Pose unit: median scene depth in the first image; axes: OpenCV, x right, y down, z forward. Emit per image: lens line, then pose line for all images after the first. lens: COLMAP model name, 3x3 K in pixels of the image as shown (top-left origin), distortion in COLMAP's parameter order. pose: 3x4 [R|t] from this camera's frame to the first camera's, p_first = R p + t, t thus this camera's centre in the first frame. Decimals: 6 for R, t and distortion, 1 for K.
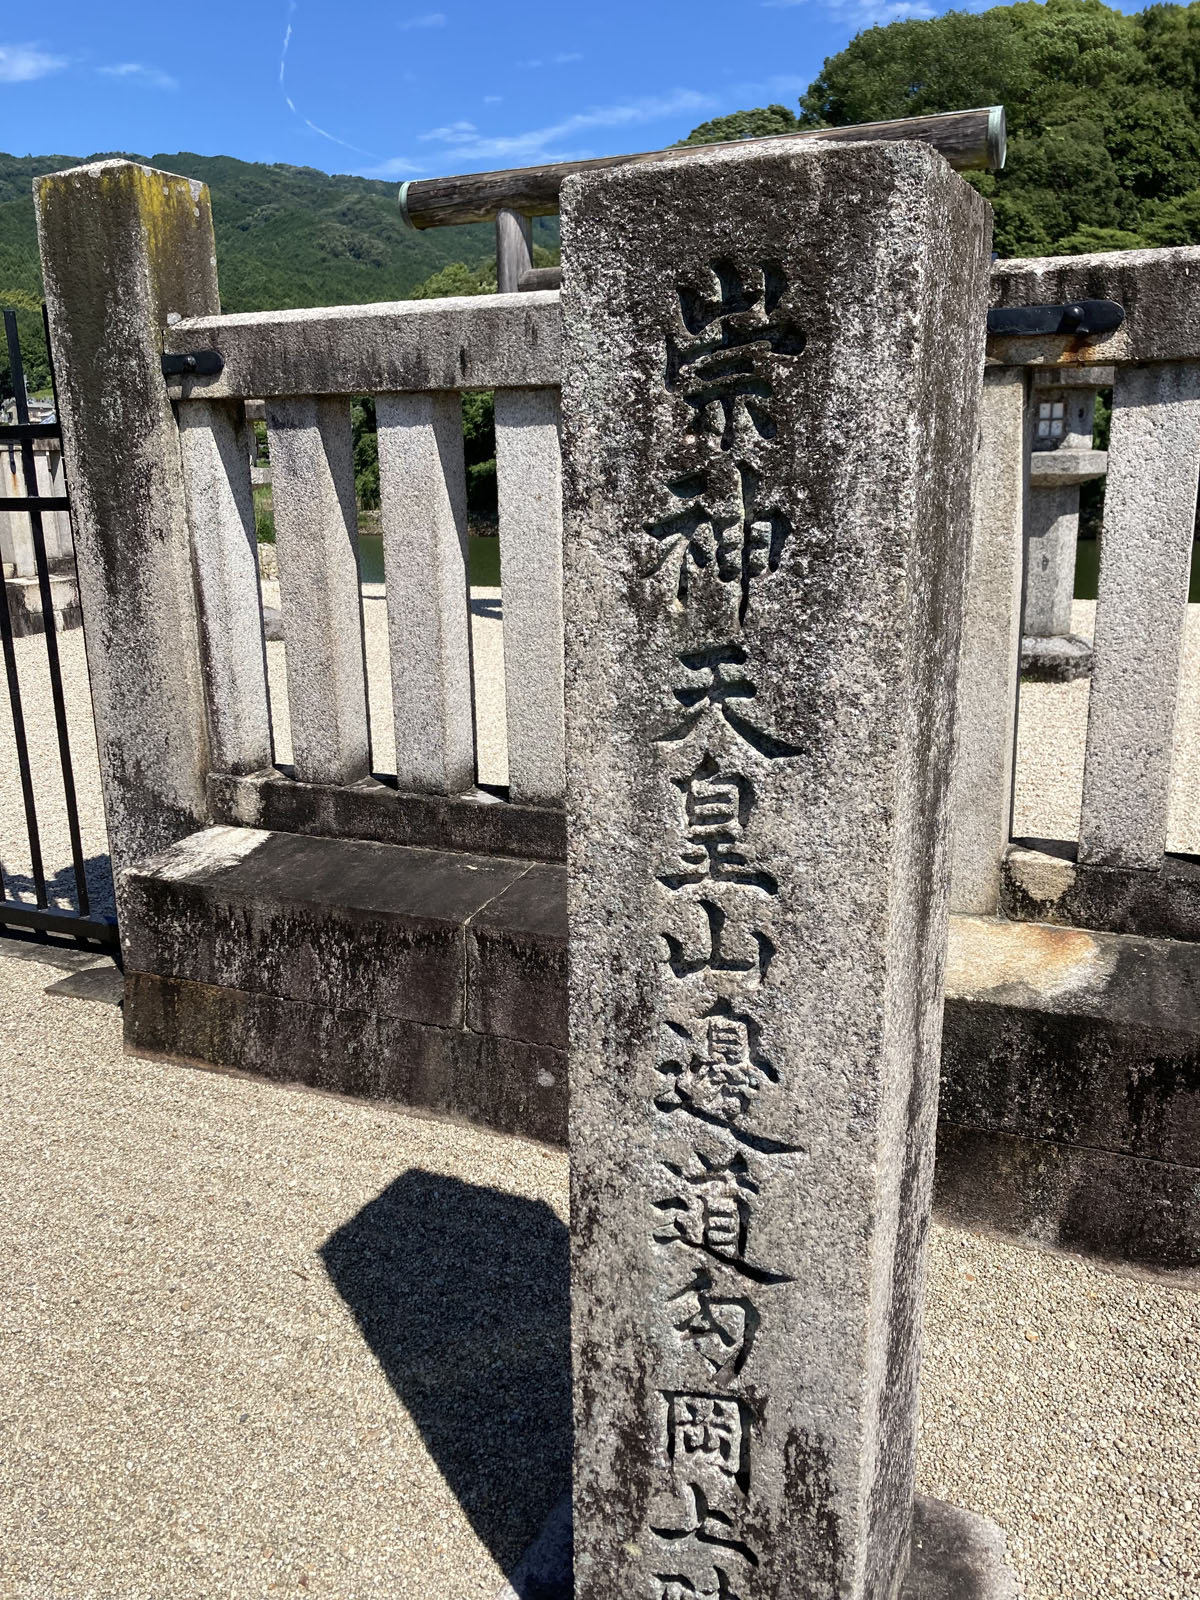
lens RADIAL K [[1333.5, 0, 600.0], [0, 1333.5, 800.0], [0, 0, 1]] dist [0.020018, -0.012284]
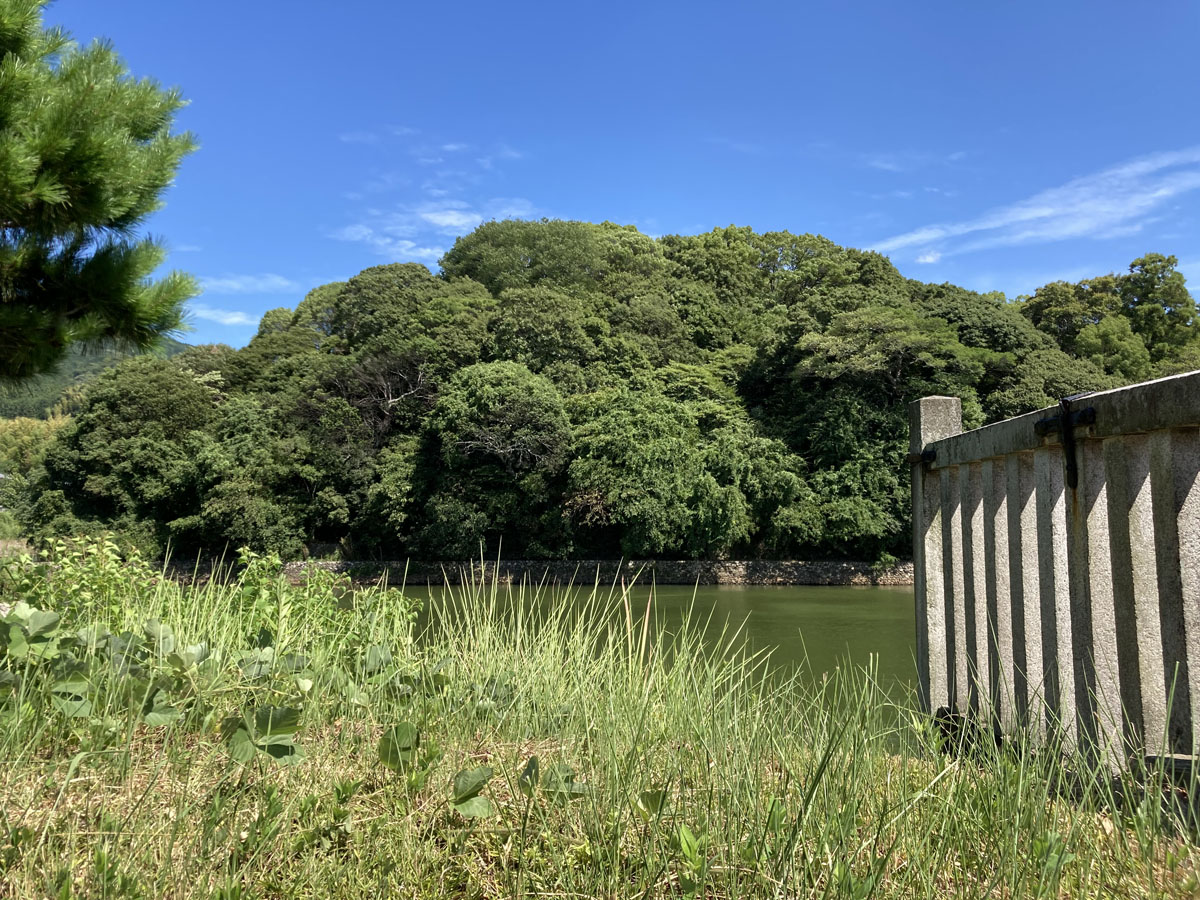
lens RADIAL K [[1000.1, 0, 593.7], [0, 1000.1, 433.2], [0, 0, 1]] dist [0.020018, -0.012284]
pose [[0.916805, 0.054771, 0.395562, -0.117480], [0.081709, 0.943864, -0.320070, -0.035078], [-0.390887, 0.325763, 0.860863, 0.168716]]
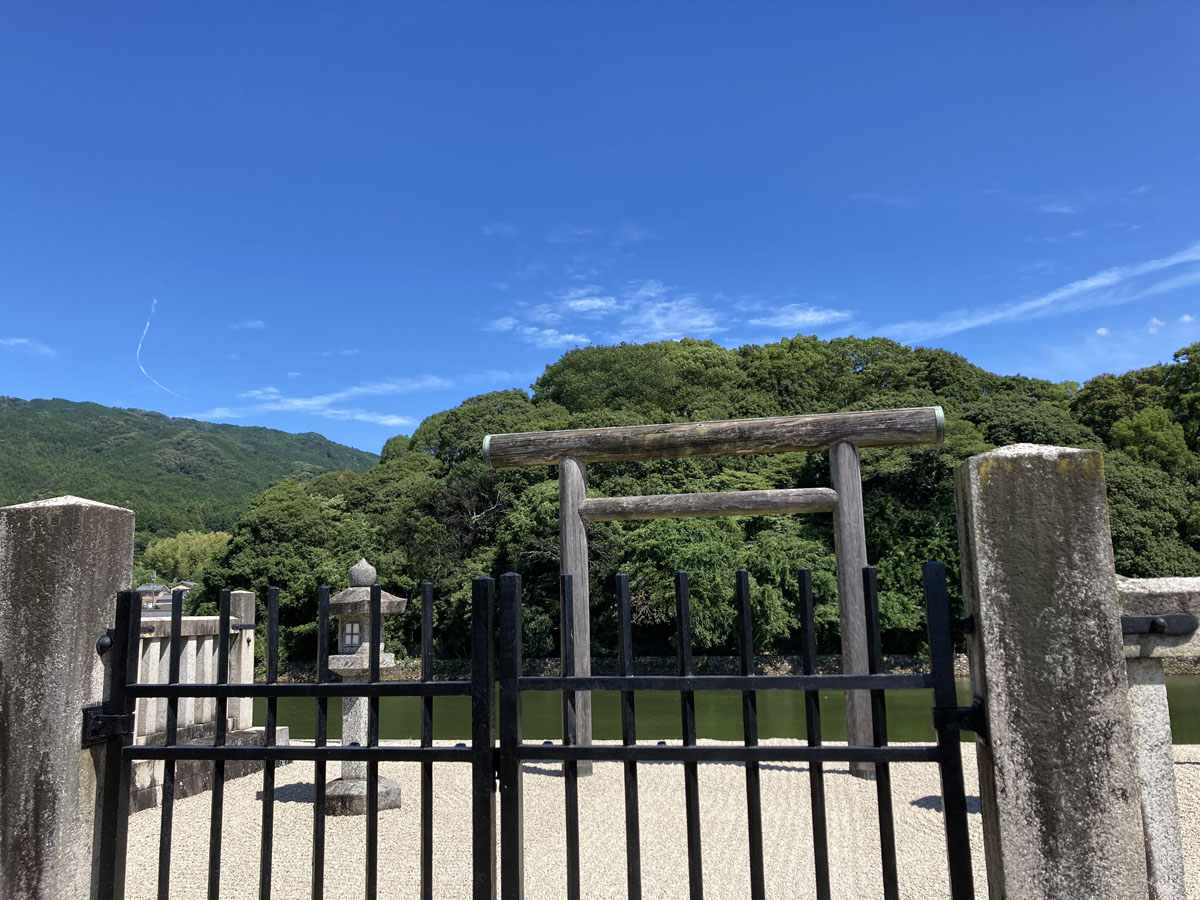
lens RADIAL K [[1000.1, 0, 593.7], [0, 1000.1, 433.2], [0, 0, 1]] dist [0.020018, -0.012284]
pose [[0.974534, 0.037858, 0.221019, -0.037291], [0.058299, 0.908975, -0.412753, -0.006701], [-0.216527, 0.415127, 0.883621, 0.013916]]
